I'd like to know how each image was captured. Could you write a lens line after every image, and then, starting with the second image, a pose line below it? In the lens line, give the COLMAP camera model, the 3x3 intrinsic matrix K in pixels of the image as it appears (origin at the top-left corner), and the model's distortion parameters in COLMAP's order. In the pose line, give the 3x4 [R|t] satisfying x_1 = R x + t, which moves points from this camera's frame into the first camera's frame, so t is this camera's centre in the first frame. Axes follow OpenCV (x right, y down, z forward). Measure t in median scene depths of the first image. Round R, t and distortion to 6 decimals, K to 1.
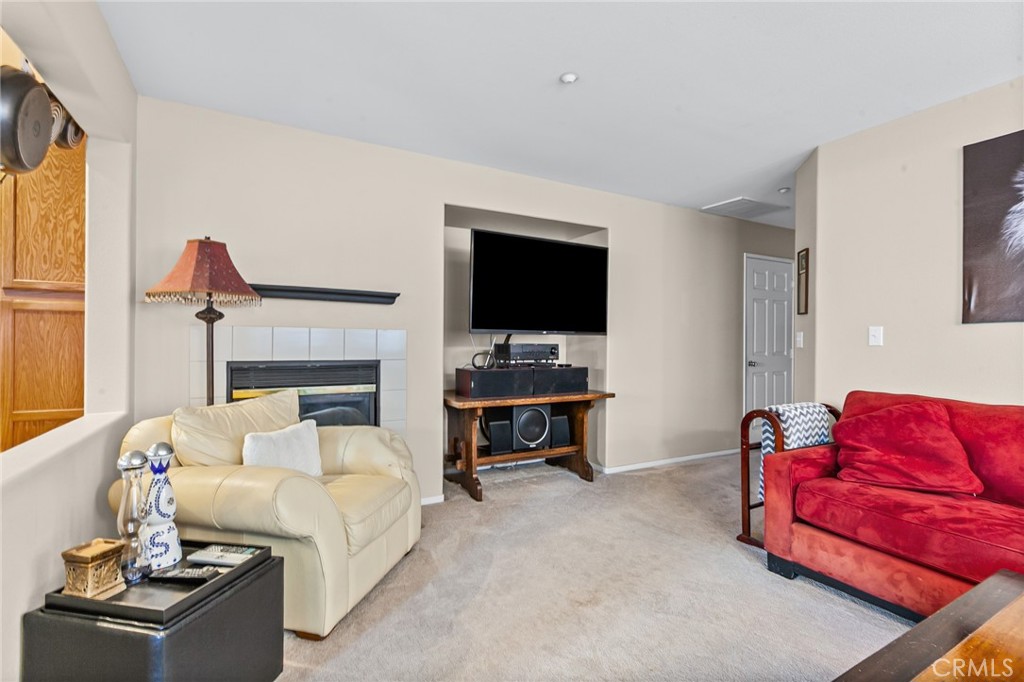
lens RADIAL K [[473.7, 0, 511.5], [0, 473.7, 339.3], [0, 0, 1]] dist [0.002105, -0.000234]
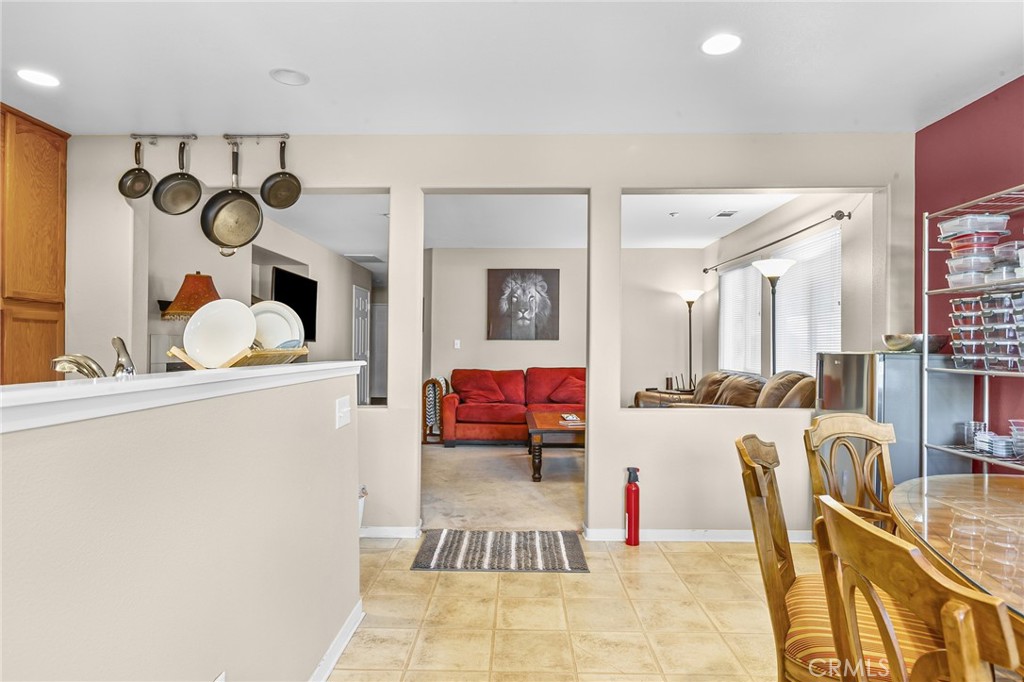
lens RADIAL K [[614.5, 0, 511.5], [0, 614.5, 343.4], [0, 0, 1]] dist [0.001260, 0.000247]
pose [[0.483429, 0.003046, 0.875378, -1.688644], [-0.006110, 0.999981, -0.000105, -0.013110], [-0.875362, -0.005298, 0.483439, -0.626626]]
